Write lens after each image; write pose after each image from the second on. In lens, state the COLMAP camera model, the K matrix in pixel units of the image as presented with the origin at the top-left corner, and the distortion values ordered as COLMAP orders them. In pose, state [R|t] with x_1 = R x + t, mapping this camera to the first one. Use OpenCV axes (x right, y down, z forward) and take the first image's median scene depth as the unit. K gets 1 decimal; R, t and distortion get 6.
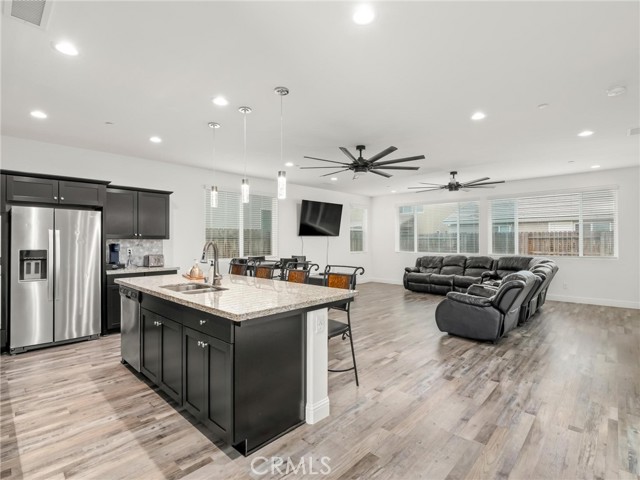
lens RADIAL K [[321.0, 0, 320.2], [0, 321.0, 243.1], [0, 0, 1]] dist [-0.005157, -0.006467]
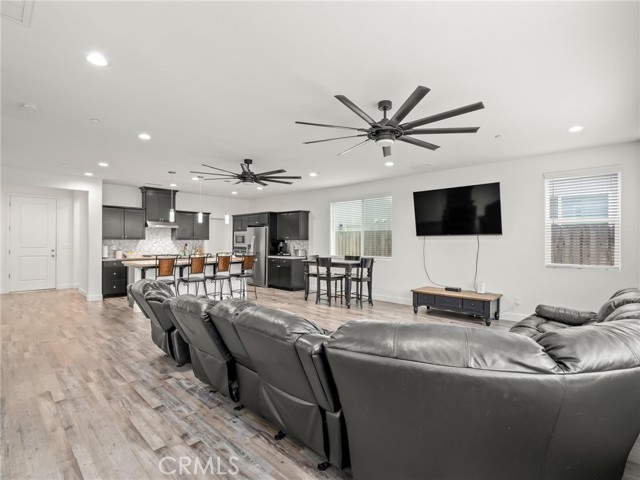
lens RADIAL K [[313.5, 0, 315.9], [0, 313.5, 240.3], [0, 0, 1]] dist [-0.013330, -0.002804]
pose [[-0.015227, 0.000421, -0.999884, 0.961074], [-0.010883, 0.999941, 0.000587, -0.010855], [0.999825, 0.010890, -0.015221, 0.968200]]
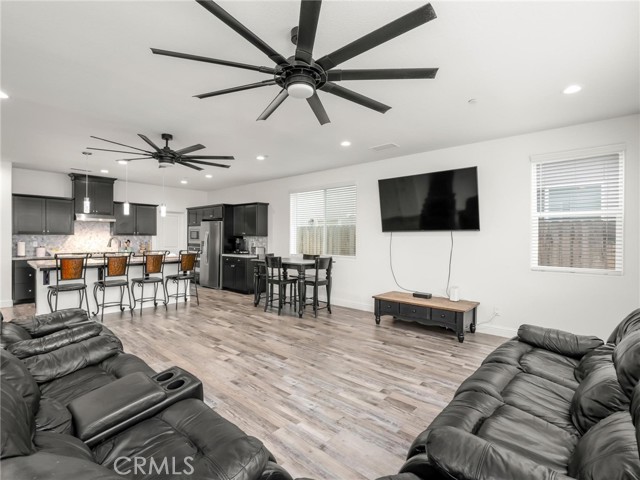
lens RADIAL K [[313.5, 0, 317.4], [0, 313.5, 240.1], [0, 0, 1]] dist [-0.013330, -0.002804]
pose [[0.021212, 0.009480, -0.999730, 0.795893], [-0.015351, 0.999840, 0.009155, -0.010245], [0.999657, 0.015152, 0.021354, 1.084405]]
